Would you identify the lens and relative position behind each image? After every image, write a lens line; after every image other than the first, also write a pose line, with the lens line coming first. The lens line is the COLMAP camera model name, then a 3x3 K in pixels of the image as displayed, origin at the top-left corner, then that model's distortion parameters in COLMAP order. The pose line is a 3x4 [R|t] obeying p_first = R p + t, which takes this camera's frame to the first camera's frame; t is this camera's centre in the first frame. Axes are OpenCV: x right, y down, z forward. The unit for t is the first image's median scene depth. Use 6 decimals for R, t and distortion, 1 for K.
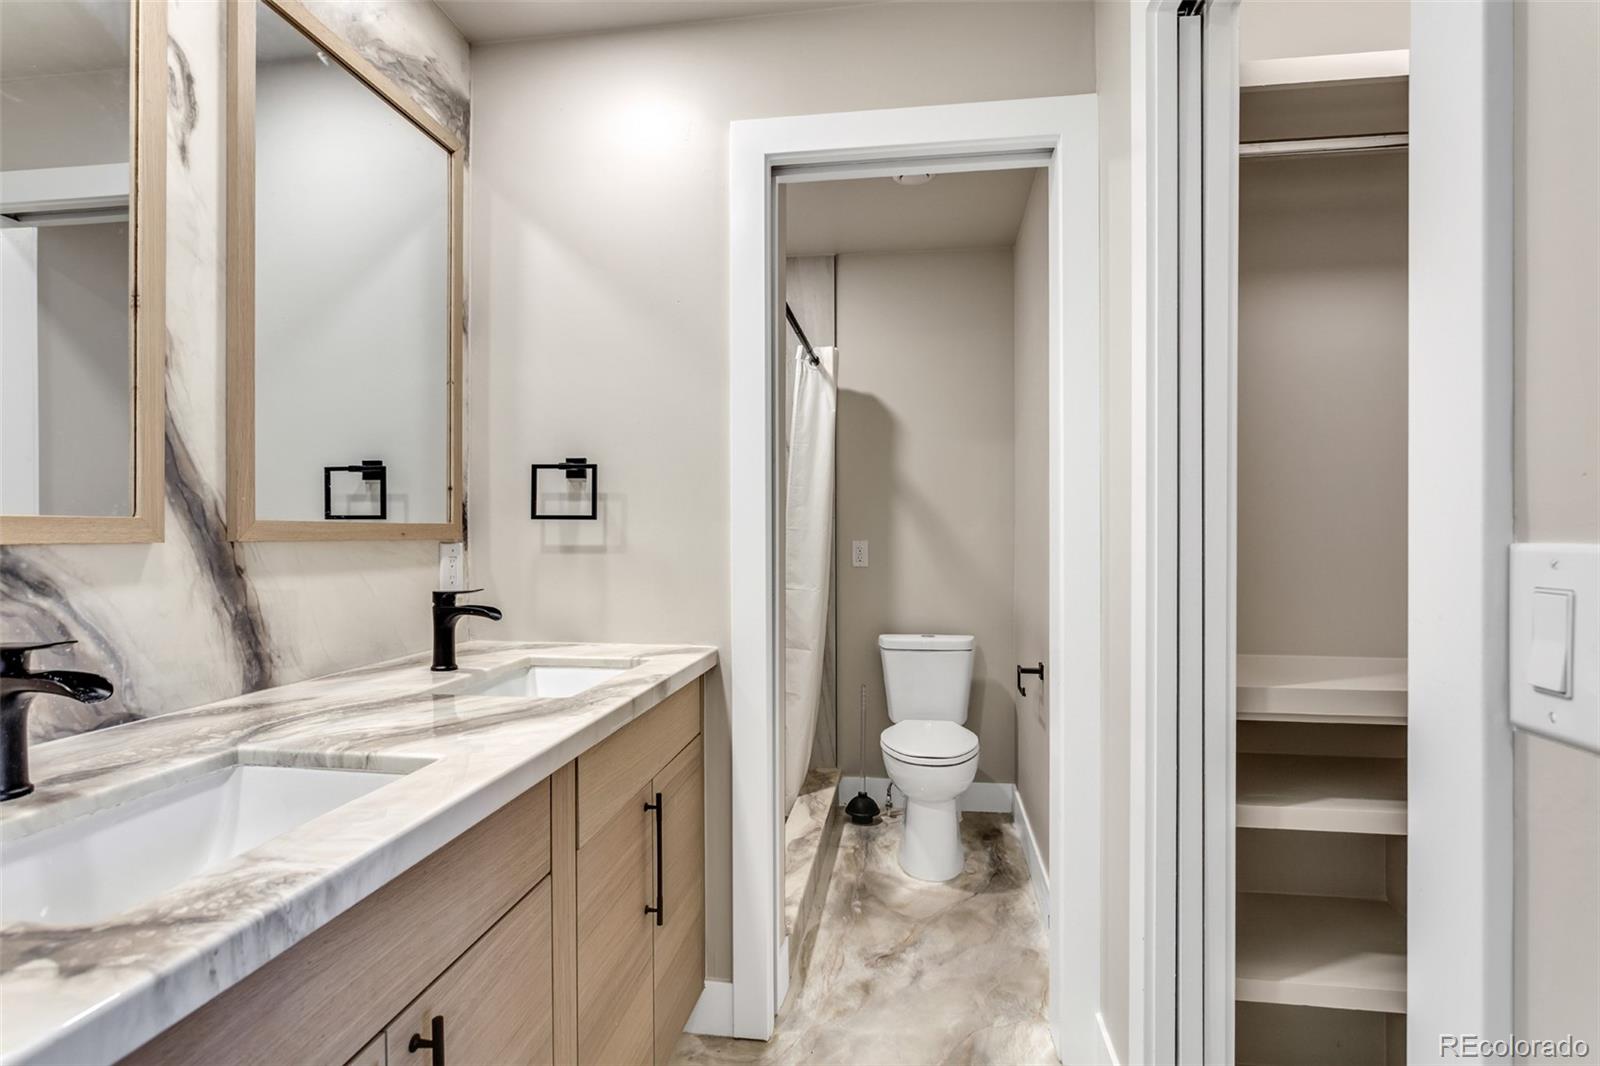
lens RADIAL K [[795.6, 0, 808.7], [0, 795.6, 530.8], [0, 0, 1]] dist [0.002103, 0.002536]
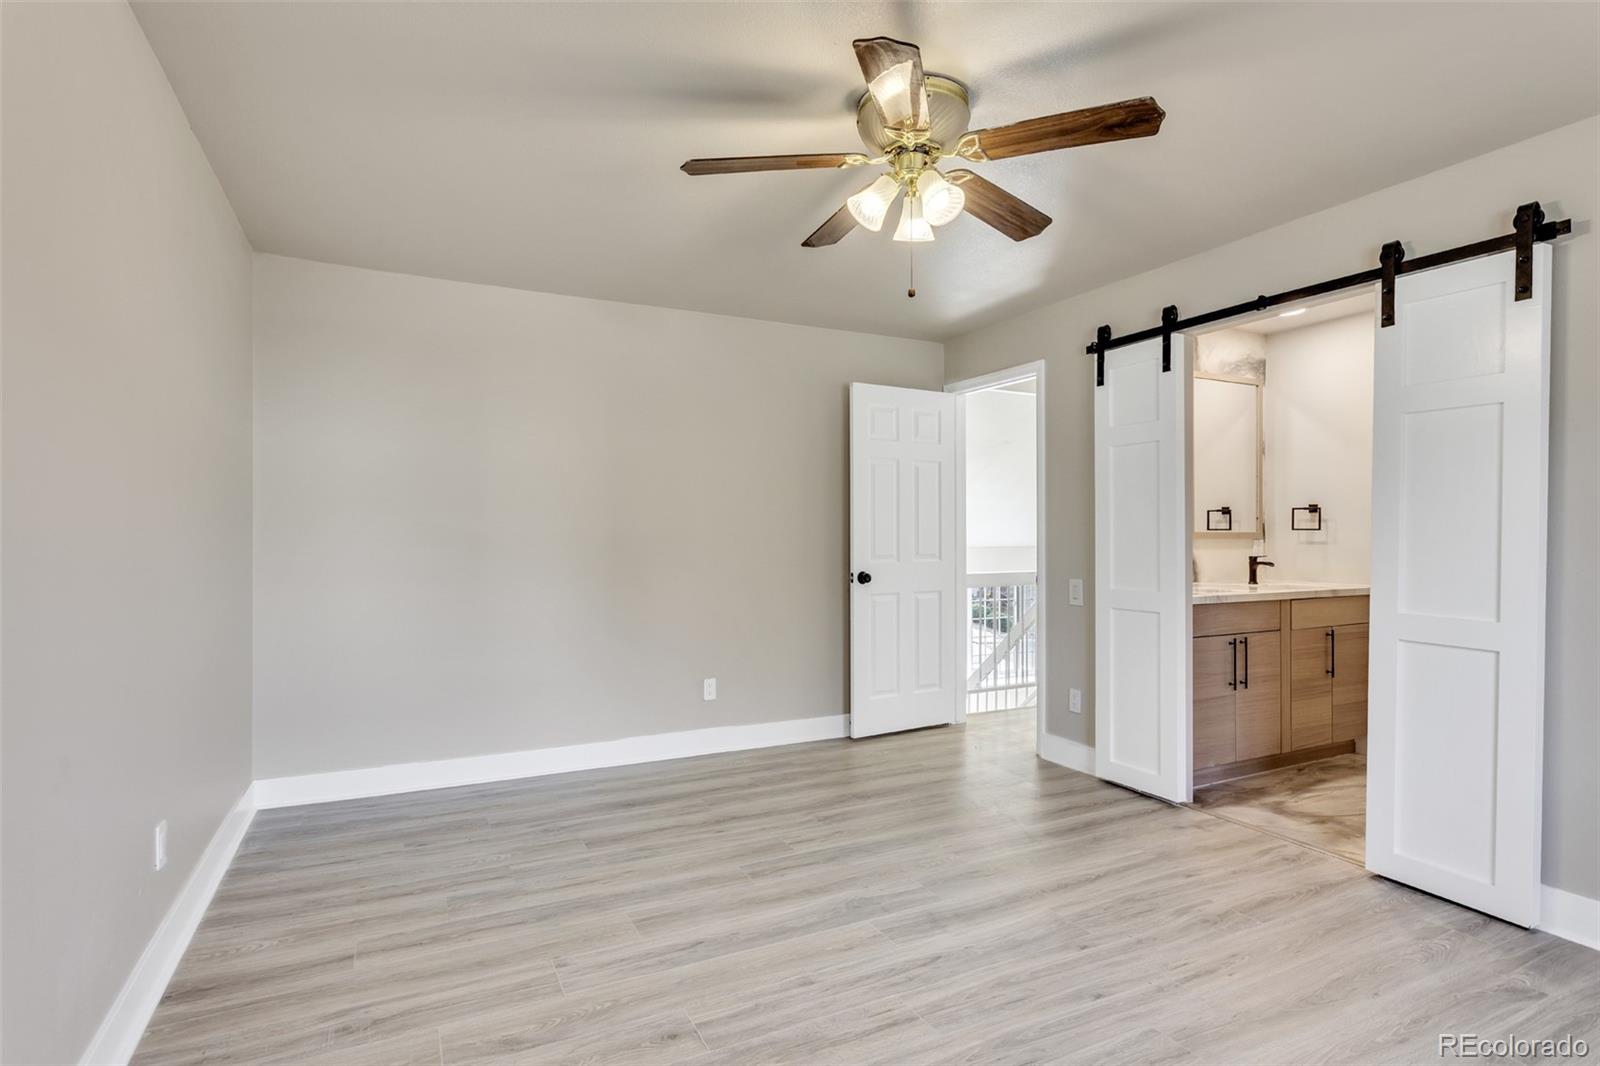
lens RADIAL K [[795.6, 0, 802.3], [0, 795.6, 532.9], [0, 0, 1]] dist [0.002103, 0.002536]
pose [[0.563335, -0.002603, -0.826225, 0.811972], [0.001519, 0.999997, -0.002115, -0.003322], [0.826227, -0.000064, 0.563337, -1.592035]]
